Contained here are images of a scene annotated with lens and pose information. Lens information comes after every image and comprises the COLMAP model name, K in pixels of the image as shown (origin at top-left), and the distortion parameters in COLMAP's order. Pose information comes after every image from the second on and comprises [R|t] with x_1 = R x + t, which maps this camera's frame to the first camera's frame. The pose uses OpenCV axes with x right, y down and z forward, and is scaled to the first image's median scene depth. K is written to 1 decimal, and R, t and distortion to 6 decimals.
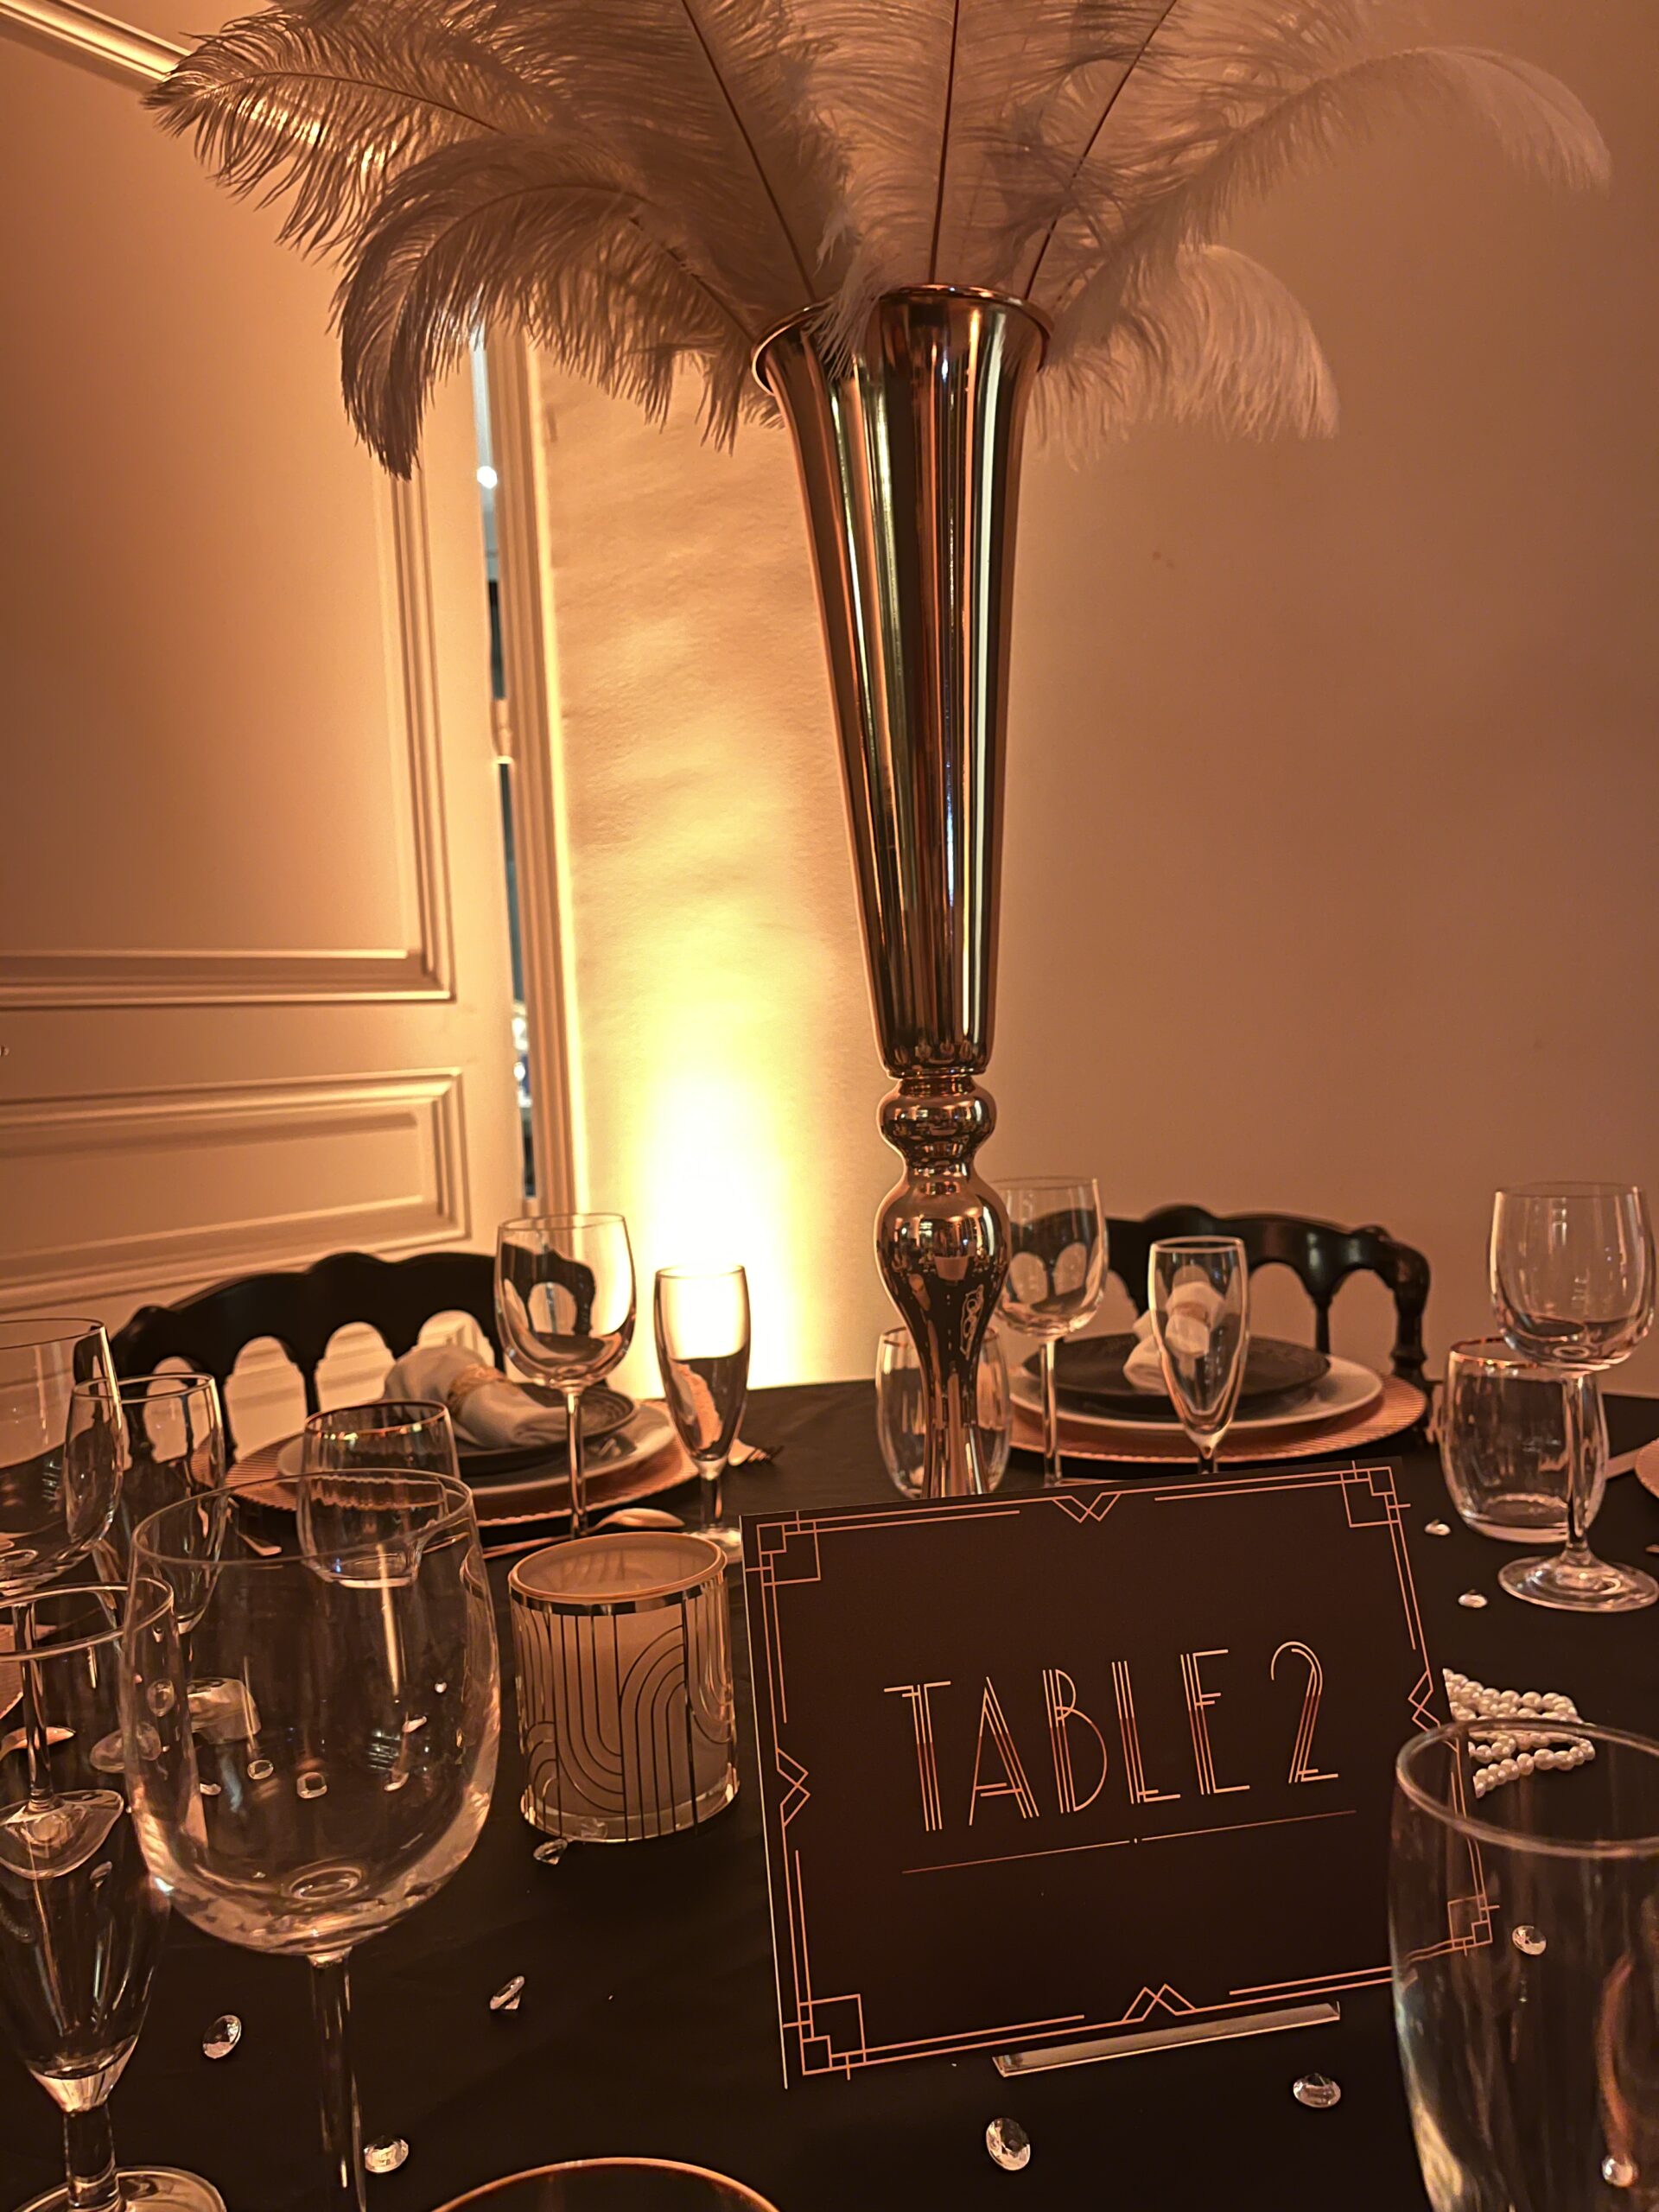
lens RADIAL K [[1654.8, 0, 839.3], [0, 1654.8, 1114.6], [0, 0, 1]] dist [0.023449, -0.016161]
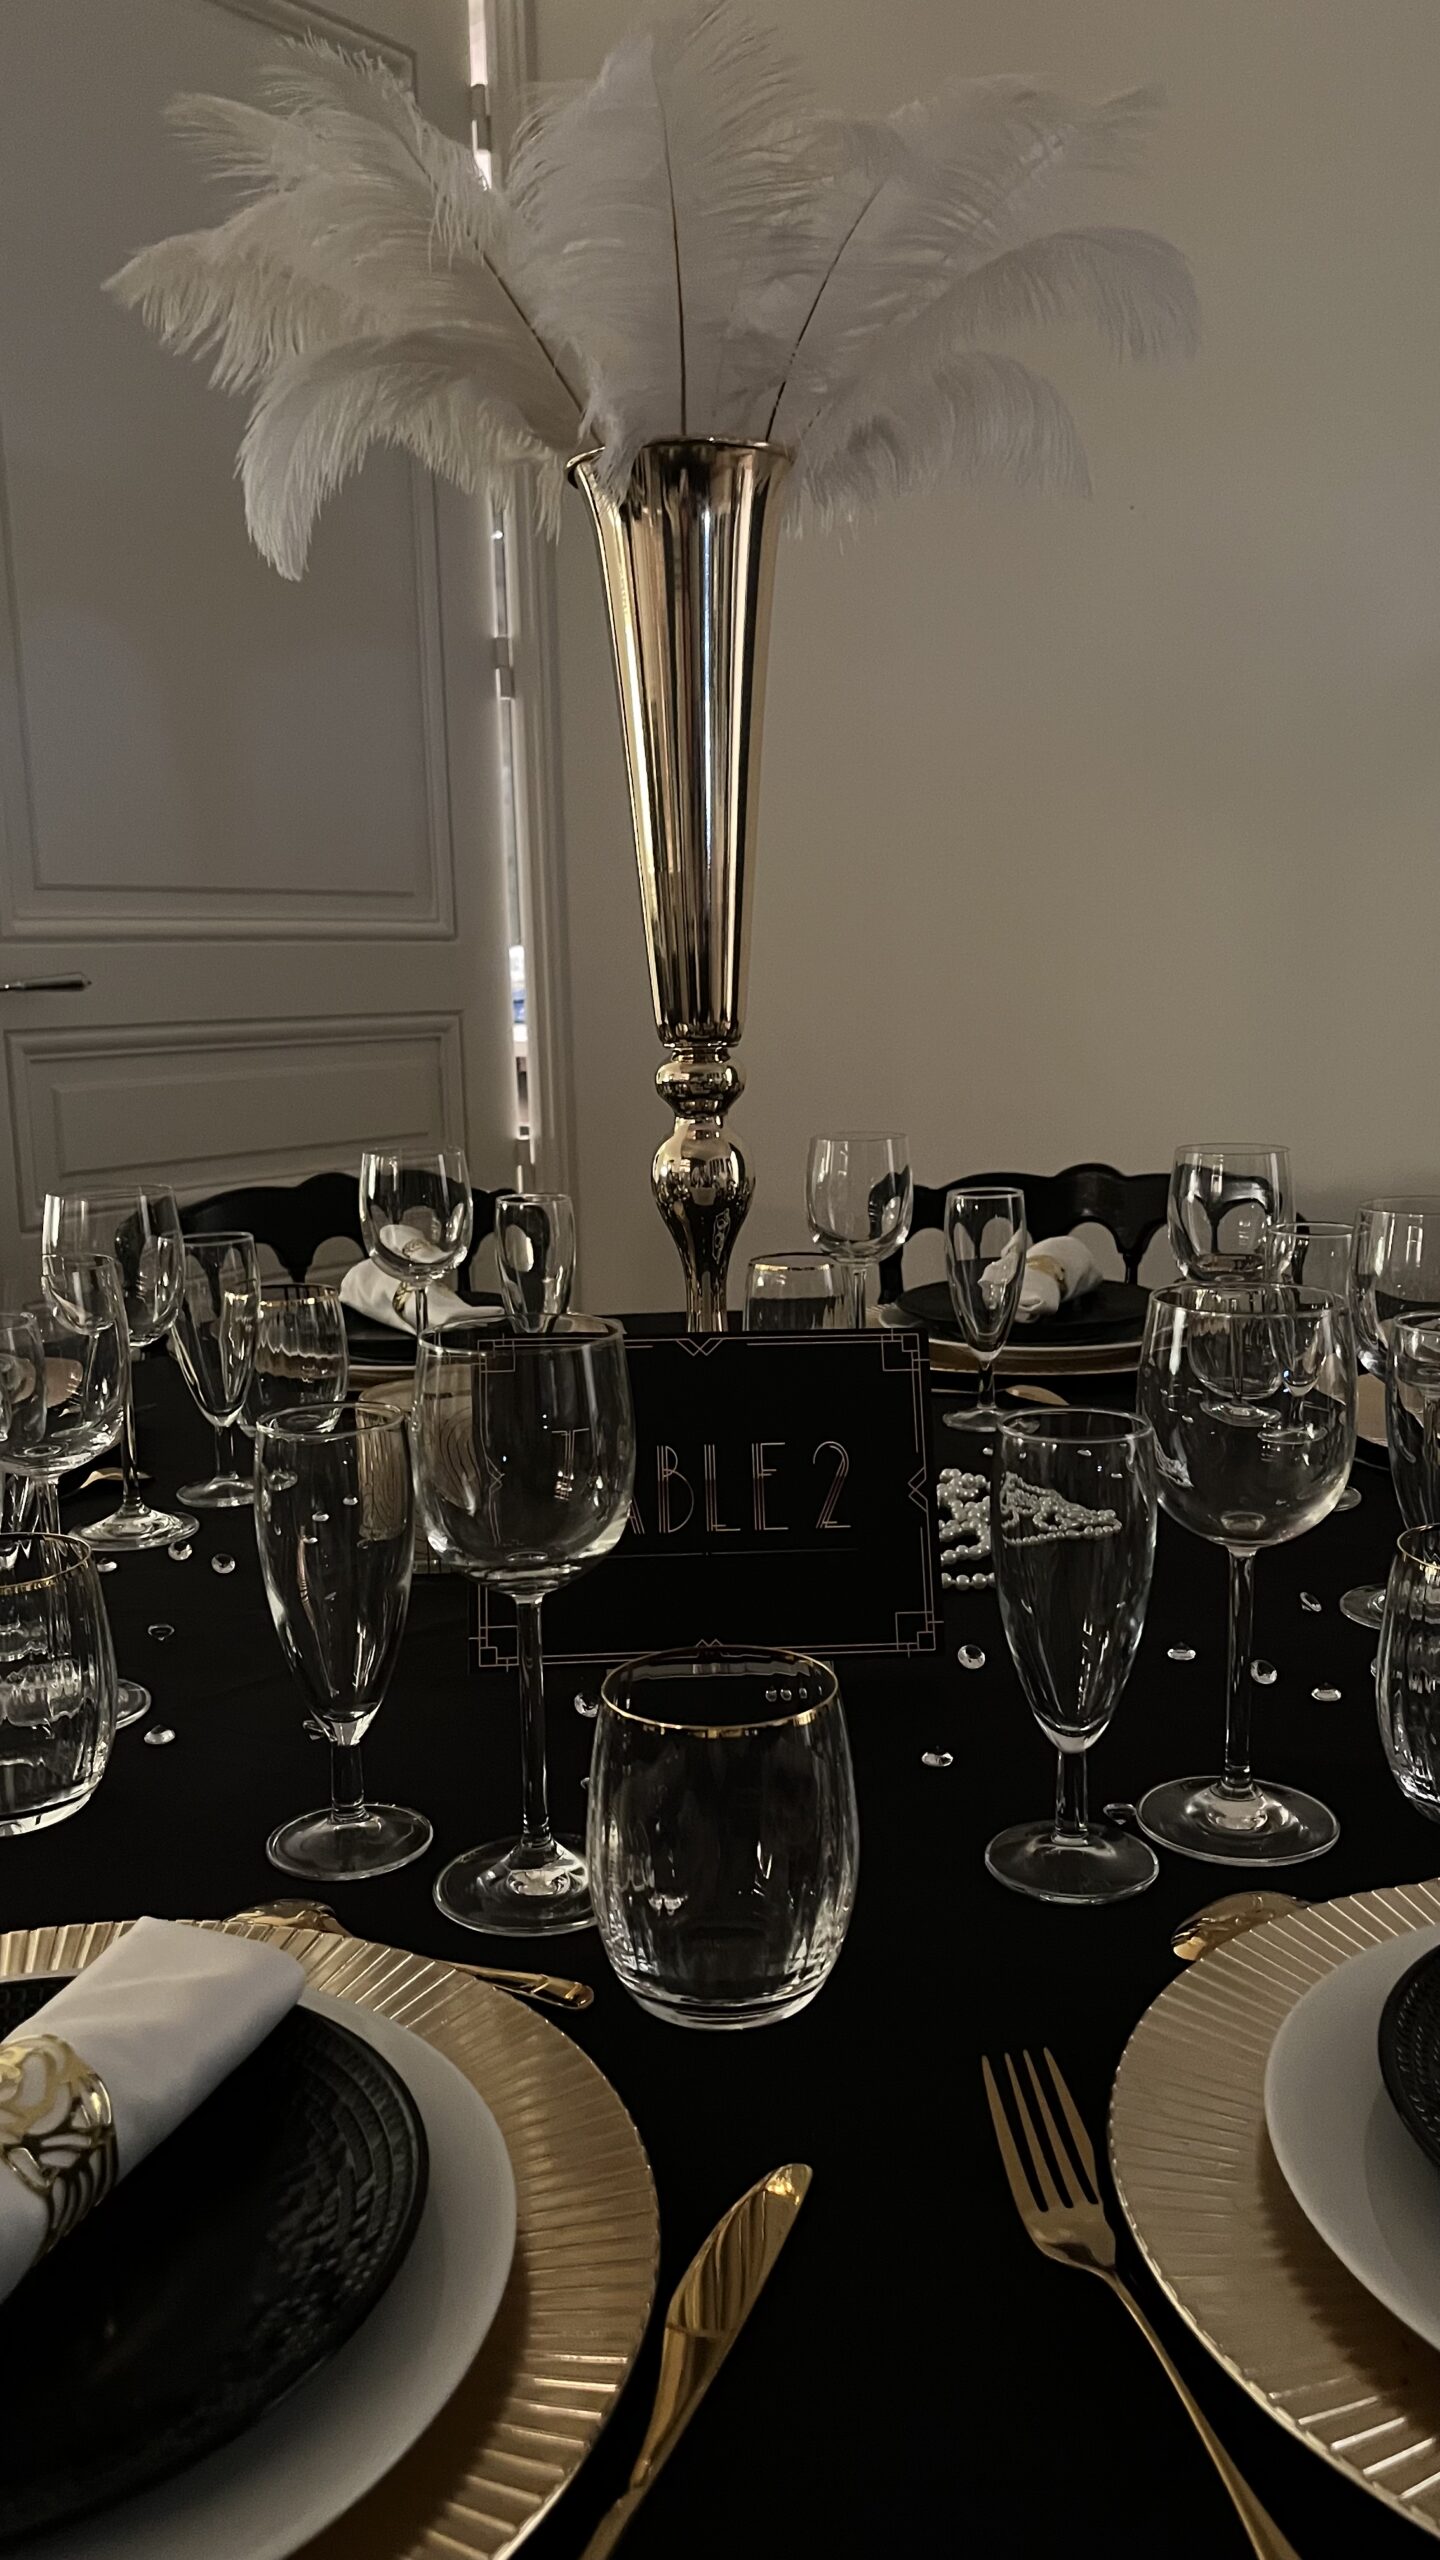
lens RADIAL K [[1860.4, 0, 712.8], [0, 1860.4, 1270.5], [0, 0, 1]] dist [0.048257, -0.007346]
pose [[0.988250, 0.047301, -0.145341, 0.333719], [-0.030910, 0.993110, 0.113035, -0.017298], [0.149687, -0.107214, 0.982903, -0.533586]]
